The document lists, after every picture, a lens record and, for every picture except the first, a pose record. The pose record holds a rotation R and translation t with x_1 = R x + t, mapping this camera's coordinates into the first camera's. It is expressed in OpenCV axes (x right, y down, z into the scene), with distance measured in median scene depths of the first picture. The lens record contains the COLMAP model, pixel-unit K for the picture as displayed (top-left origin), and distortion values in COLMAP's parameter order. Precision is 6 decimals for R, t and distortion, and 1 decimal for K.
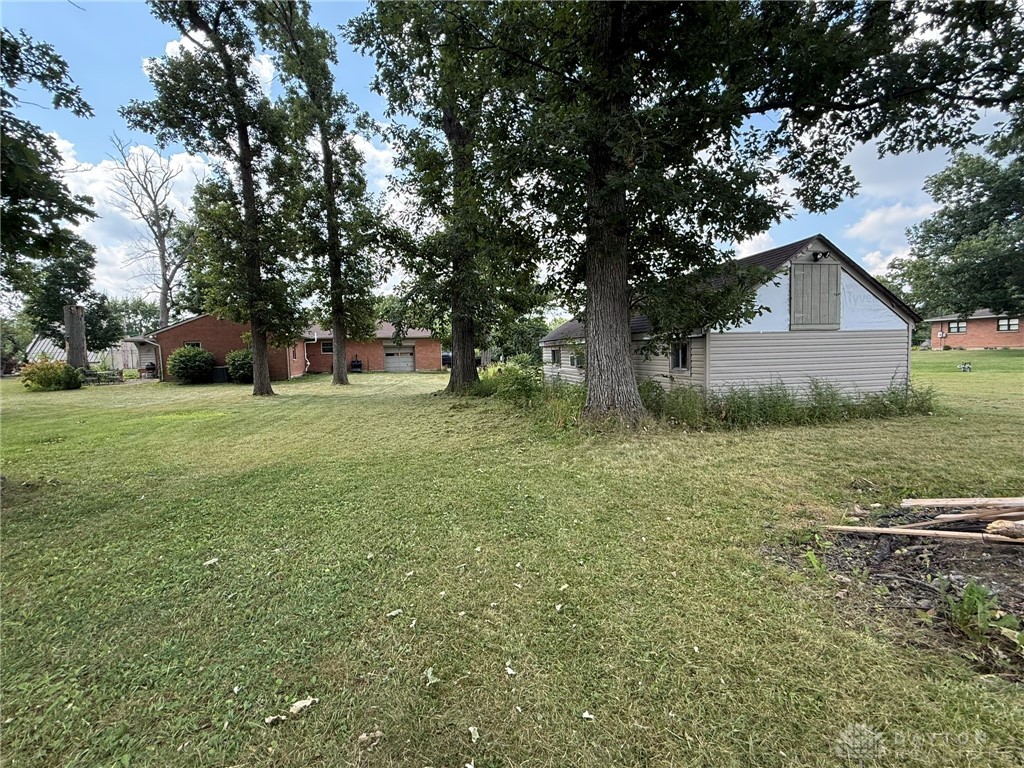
lens RADIAL K [[468.2, 0, 515.5], [0, 468.2, 386.3], [0, 0, 1]] dist [-0.001396, -0.000828]
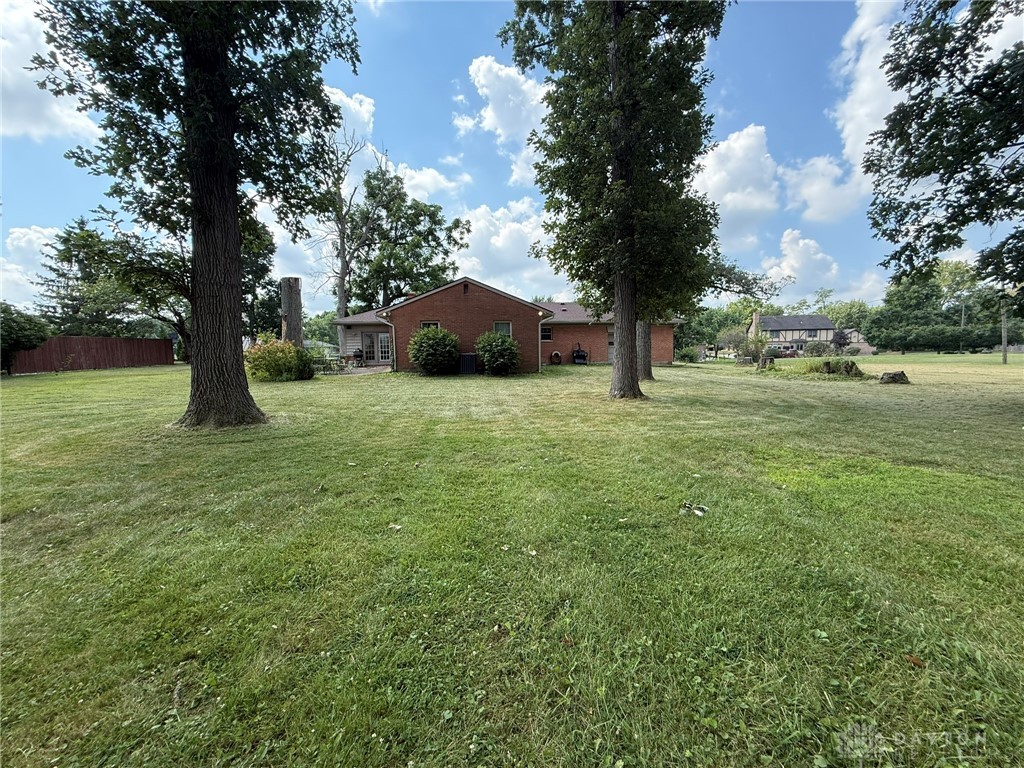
lens RADIAL K [[408.9, 0, 513.1], [0, 408.9, 384.8], [0, 0, 1]] dist [-0.012733, -0.000034]
pose [[0.991574, 0.023748, -0.127346, -1.070602], [-0.021978, 0.999642, 0.015290, -0.005857], [0.127664, -0.012362, 0.991740, 0.784762]]
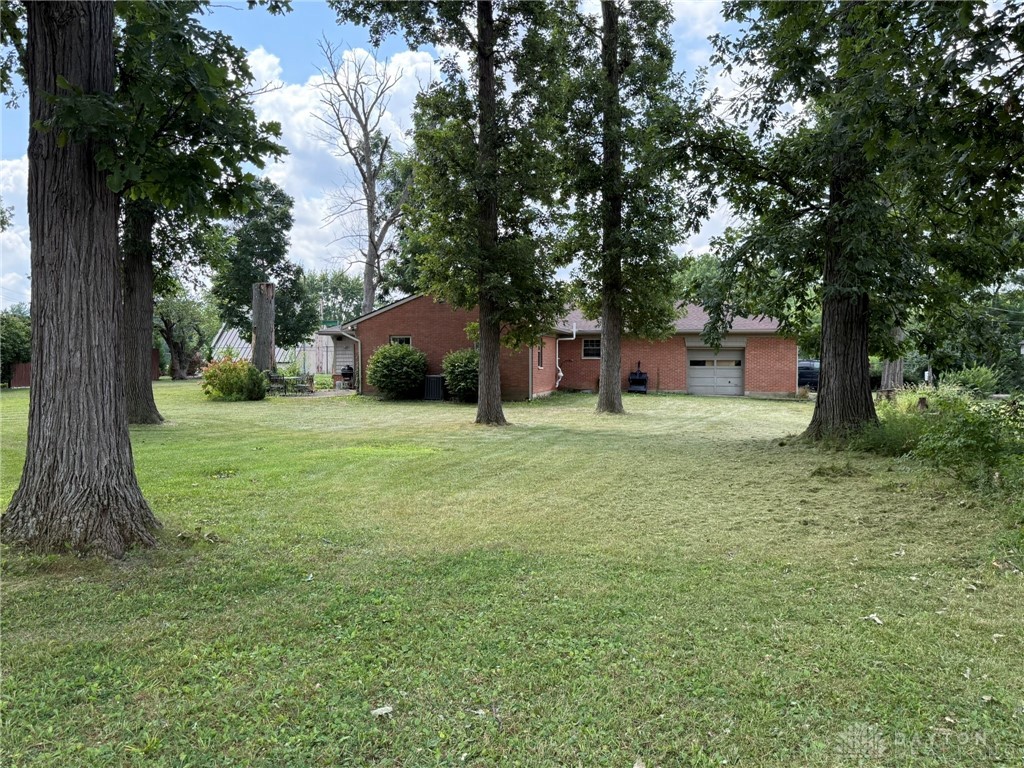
lens RADIAL K [[857.0, 0, 511.4], [0, 857.0, 384.9], [0, 0, 1]] dist [0.089299, -0.127036]
pose [[0.888768, 0.037485, -0.456823, -0.003777], [-0.056611, 0.997997, -0.028247, -0.003694], [0.454848, 0.050966, 0.889109, 0.016097]]
